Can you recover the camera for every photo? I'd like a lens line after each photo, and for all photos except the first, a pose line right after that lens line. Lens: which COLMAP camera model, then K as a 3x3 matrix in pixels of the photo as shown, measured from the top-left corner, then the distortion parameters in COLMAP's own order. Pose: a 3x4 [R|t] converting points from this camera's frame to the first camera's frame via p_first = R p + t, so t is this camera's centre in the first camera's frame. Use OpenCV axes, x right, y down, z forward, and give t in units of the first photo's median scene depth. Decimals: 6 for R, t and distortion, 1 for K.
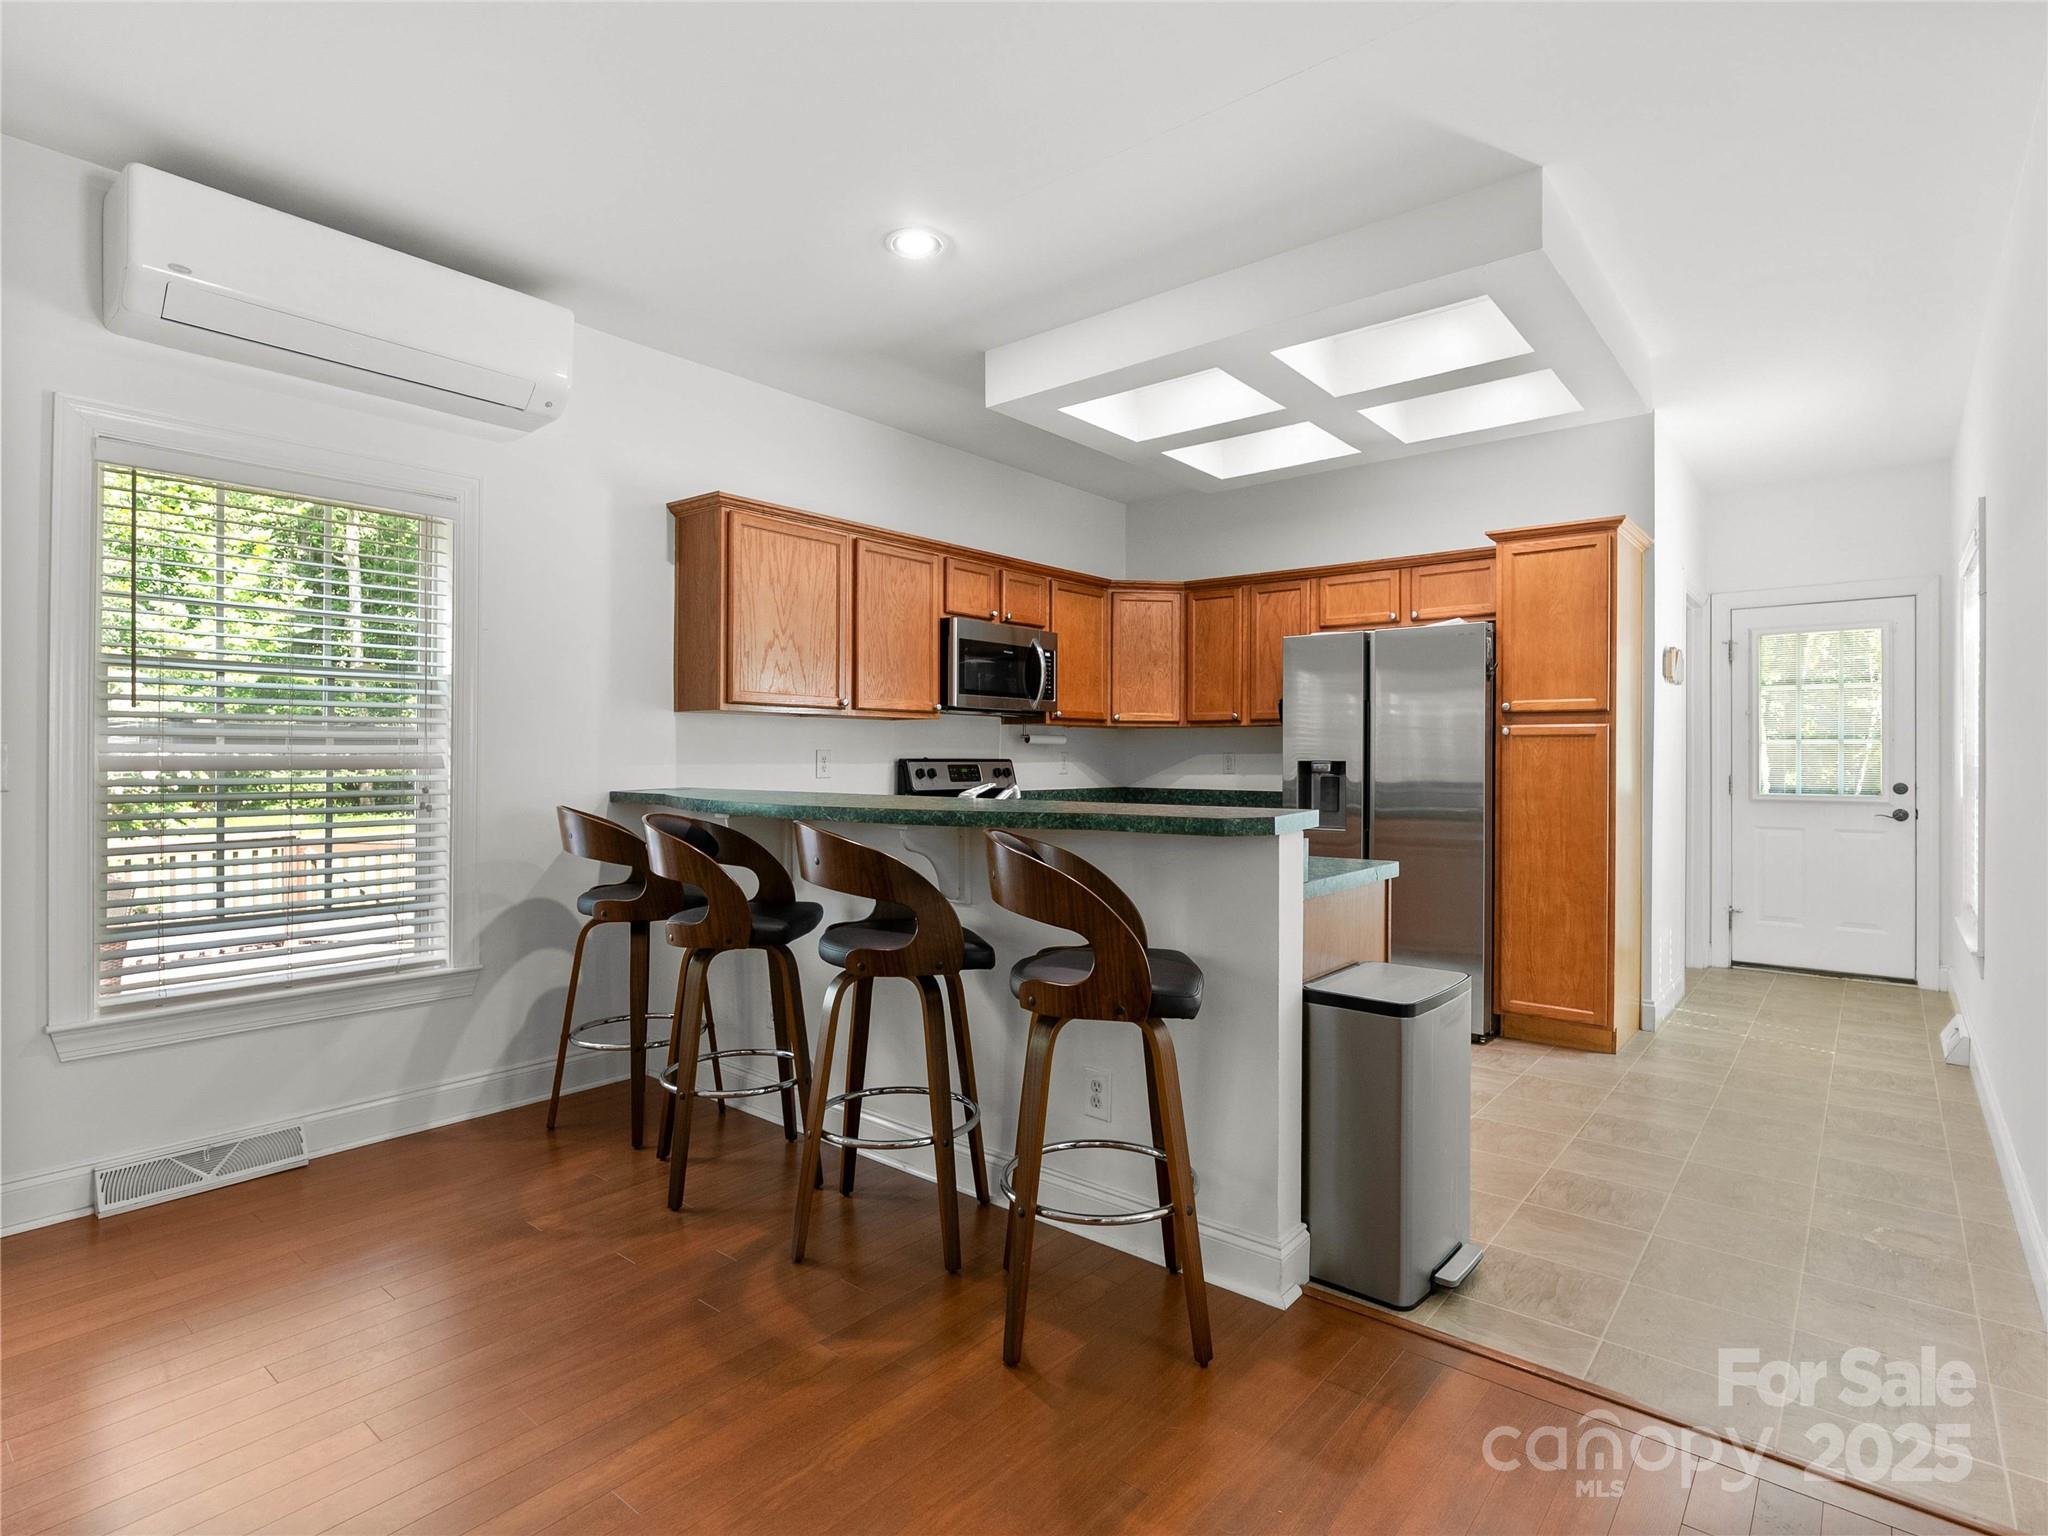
lens RADIAL K [[1044.2, 0, 1030.0], [0, 1044.2, 750.1], [0, 0, 1]] dist [-0.016108, 0.007265]
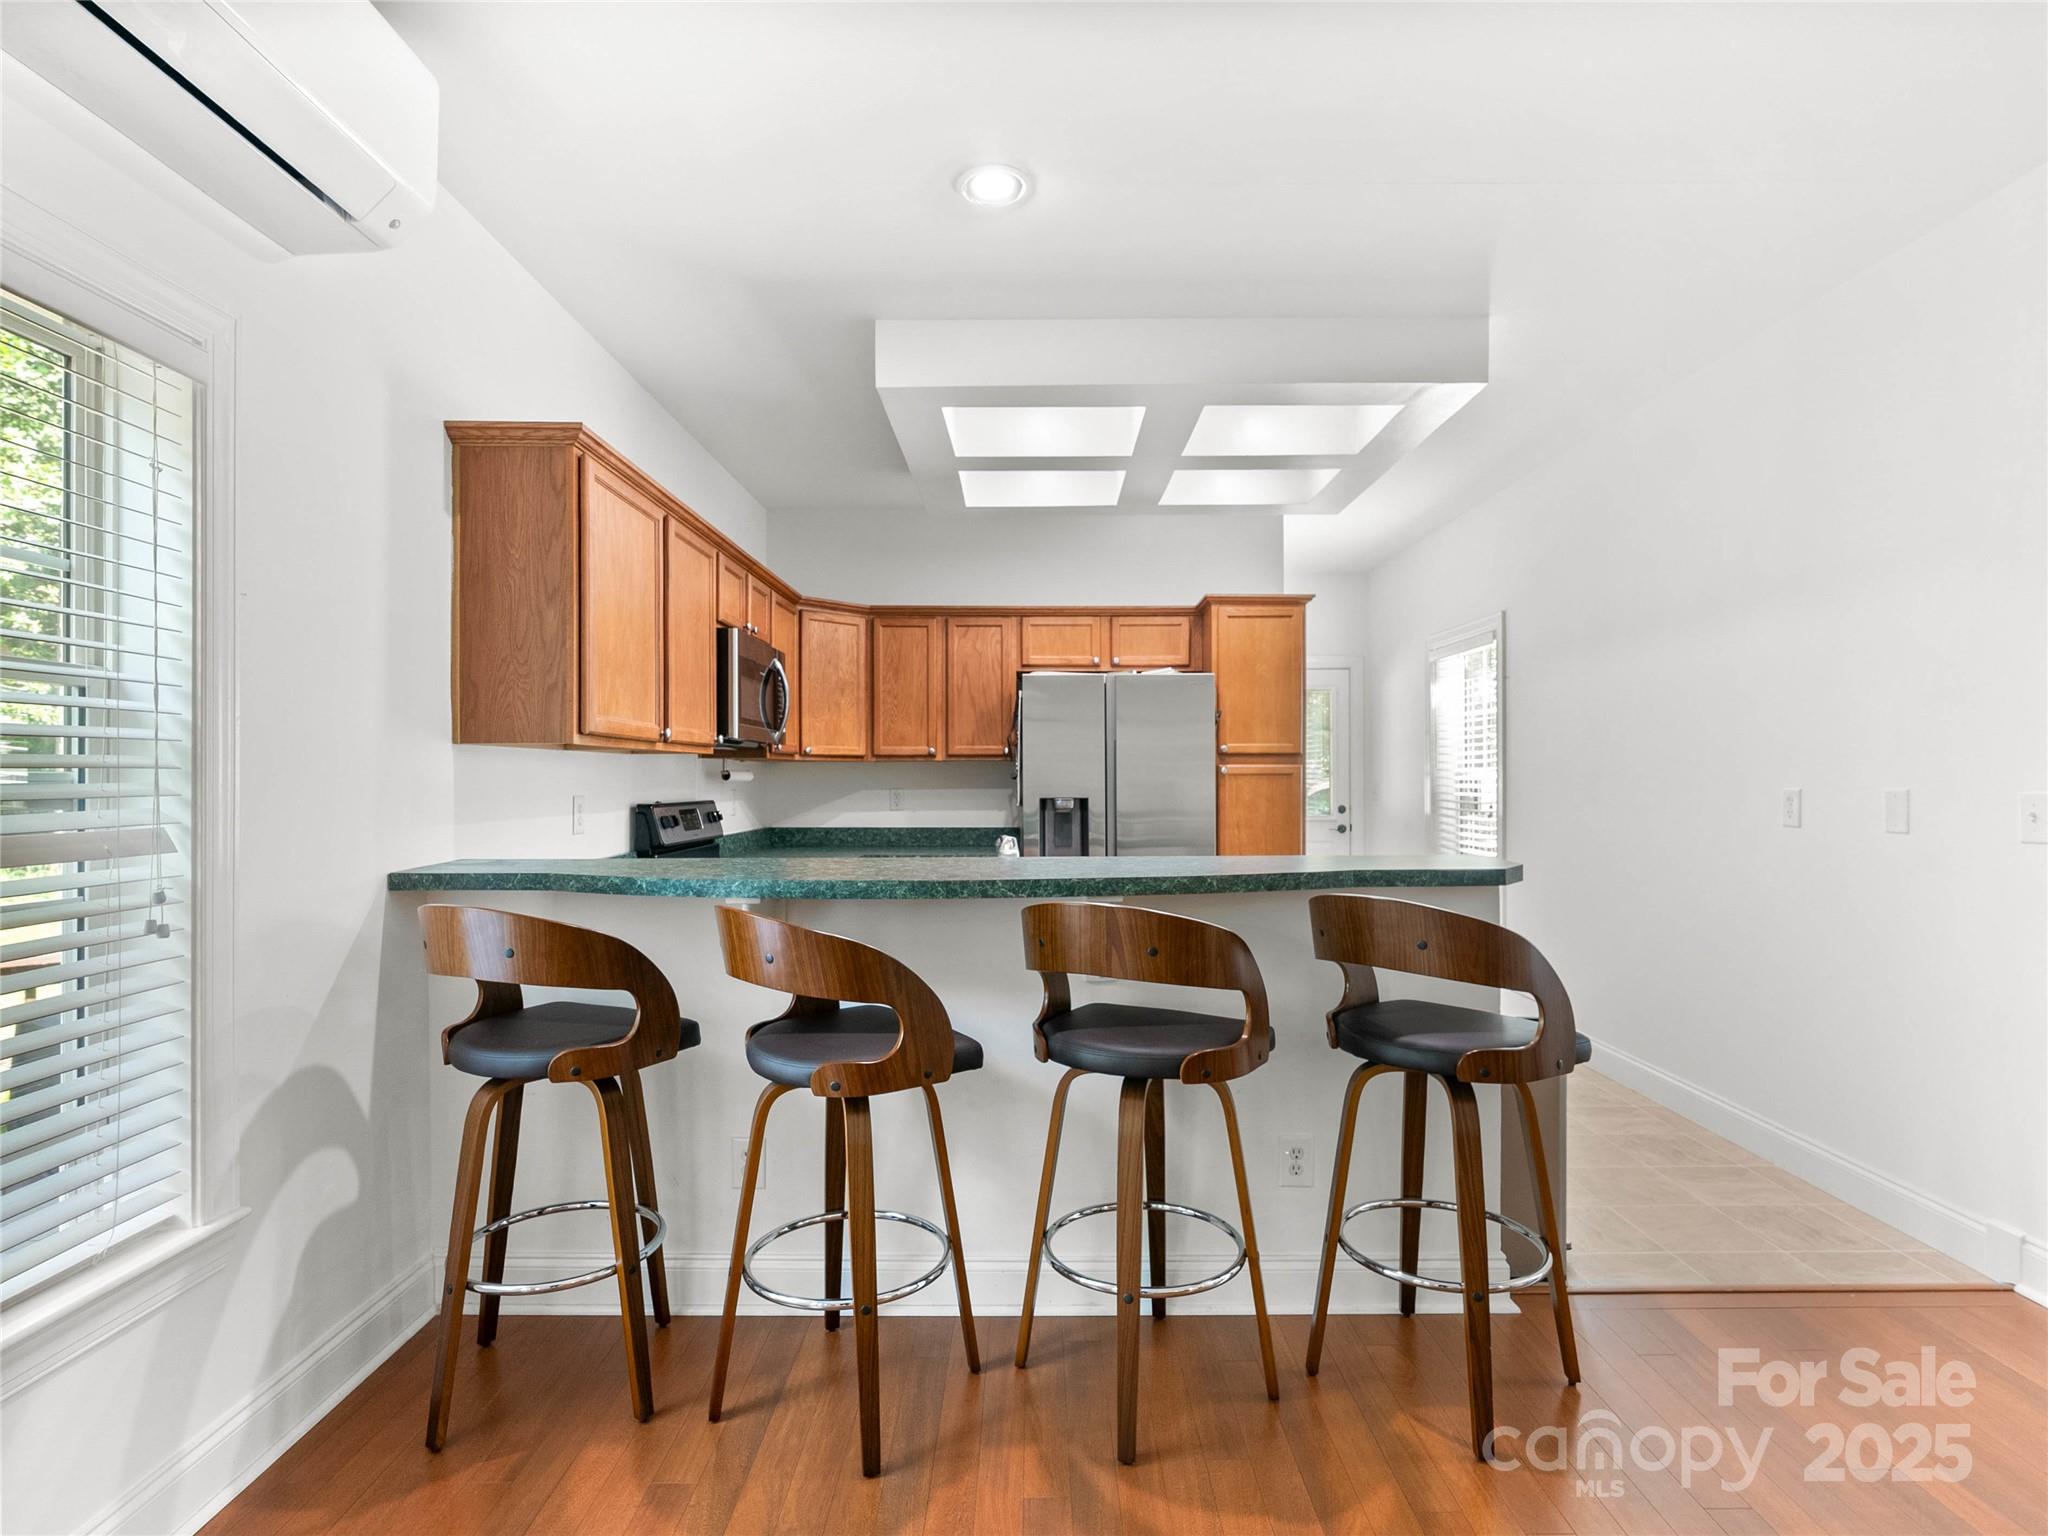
lens RADIAL K [[1044.2, 0, 1016.4], [0, 1044.2, 773.1], [0, 0, 1]] dist [-0.016108, 0.007265]
pose [[0.772408, -0.002791, 0.635121, -0.449427], [0.002134, 0.999996, 0.001799, -0.017407], [-0.635123, -0.000034, 0.772411, 0.257191]]
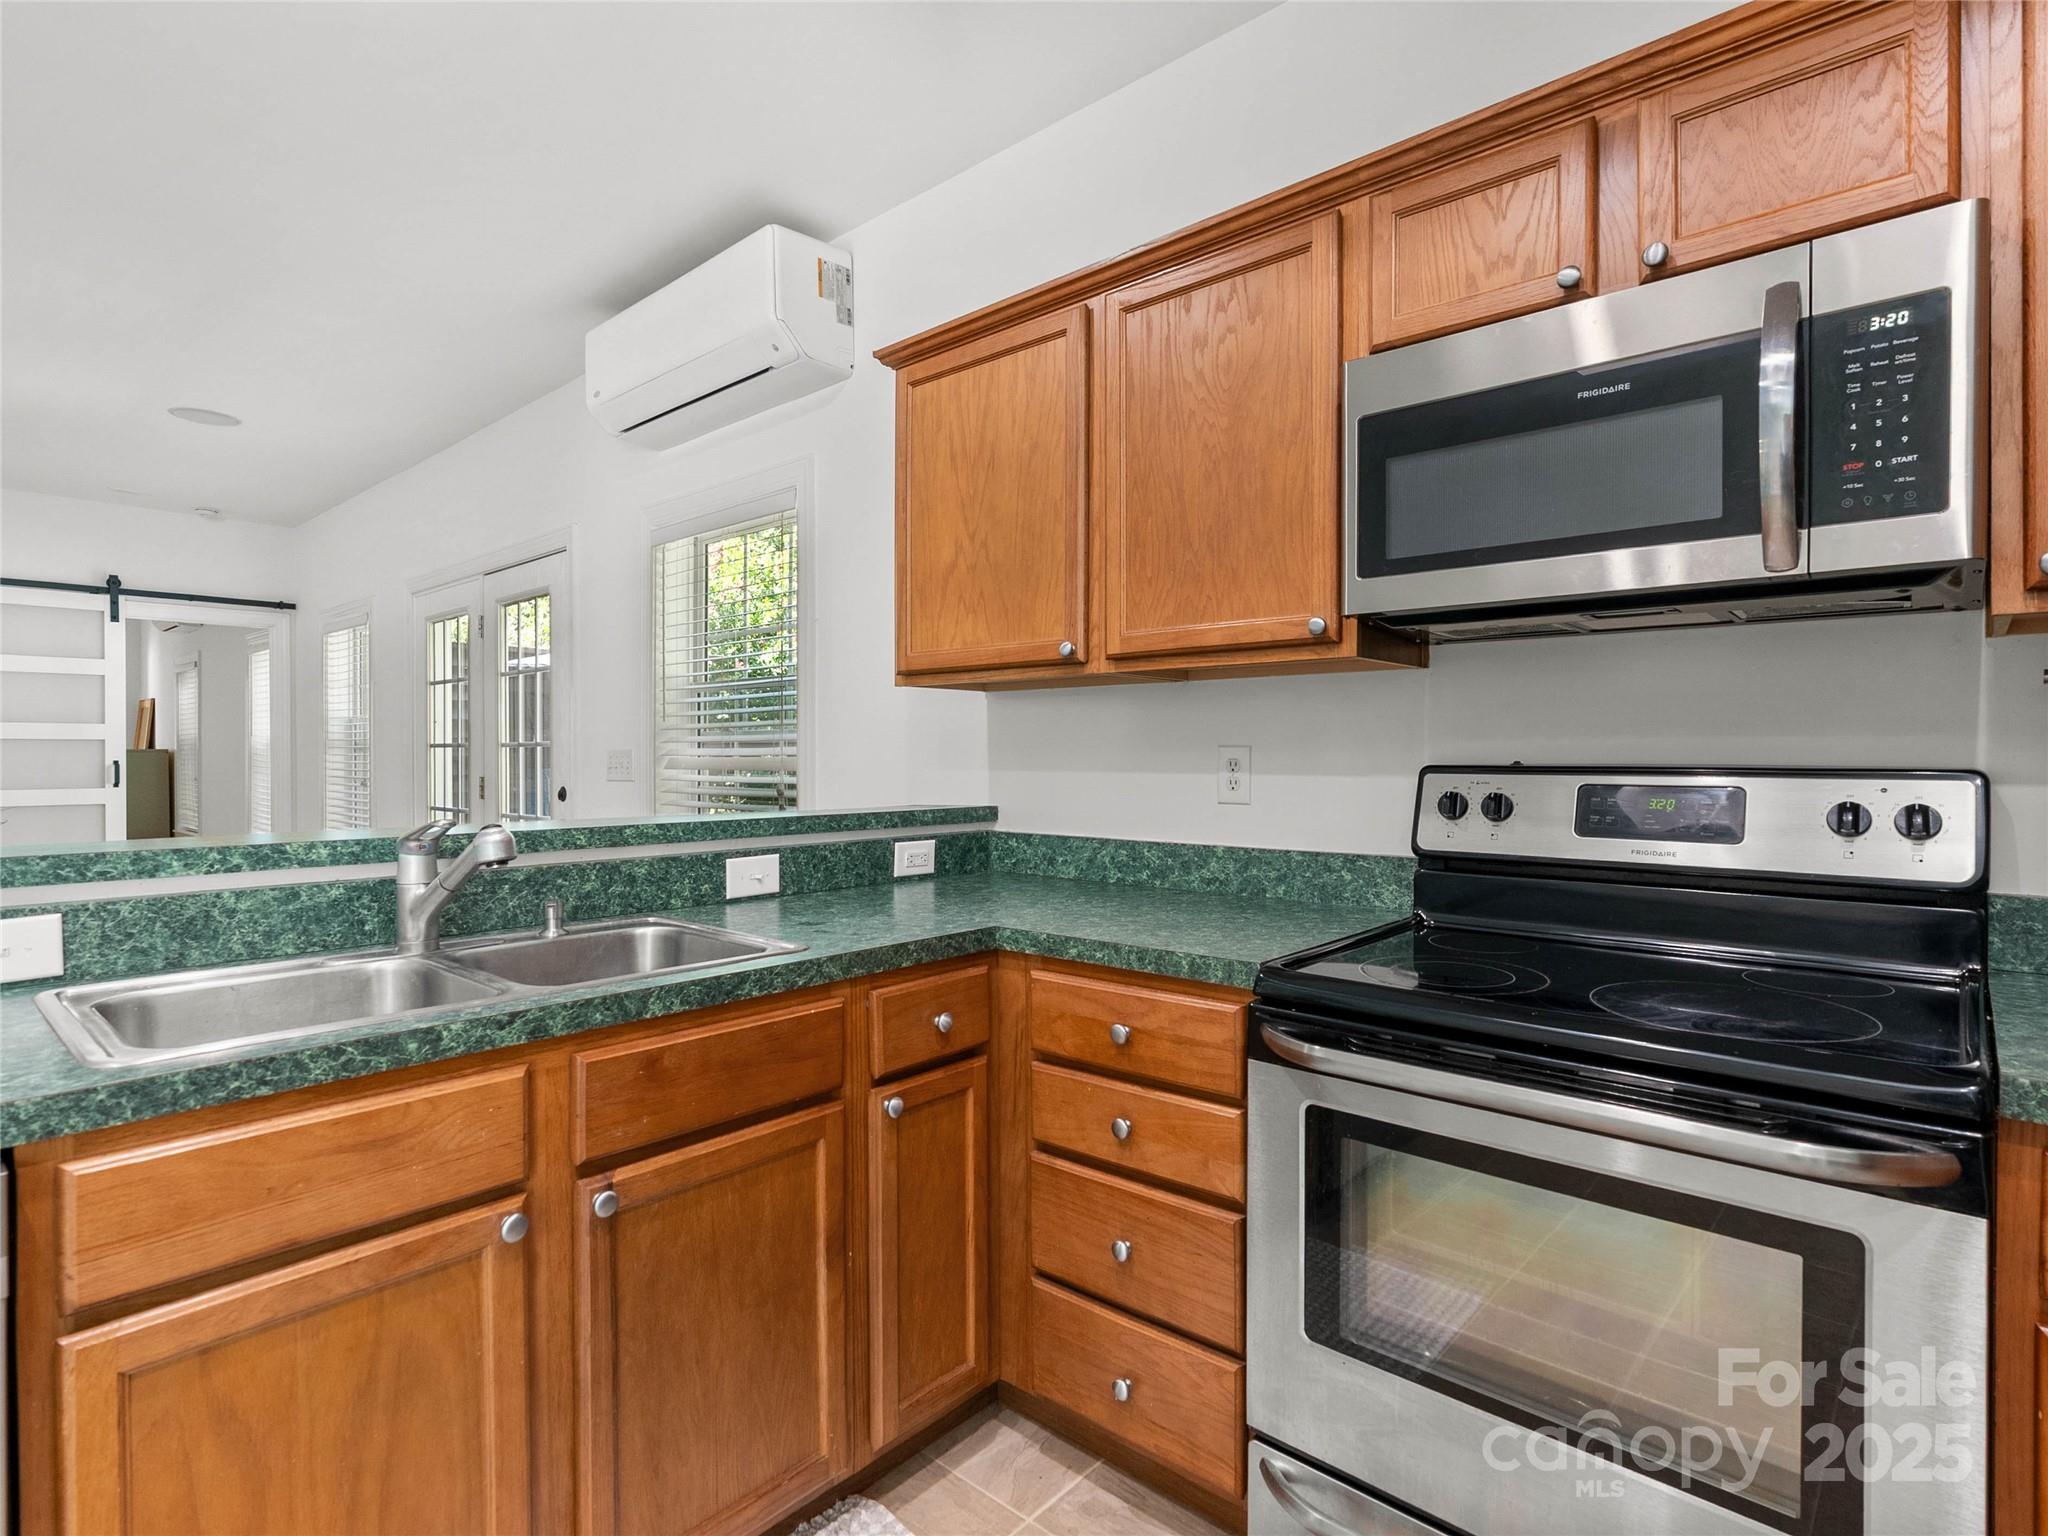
lens RADIAL K [[1044.2, 0, 1018.7], [0, 1044.2, 760.6], [0, 0, 1]] dist [-0.016108, 0.007265]
pose [[-0.042190, 0.004142, -0.999101, 0.306319], [0.006363, 0.999972, 0.003877, 0.004735], [0.999089, -0.006194, -0.042215, 0.975621]]
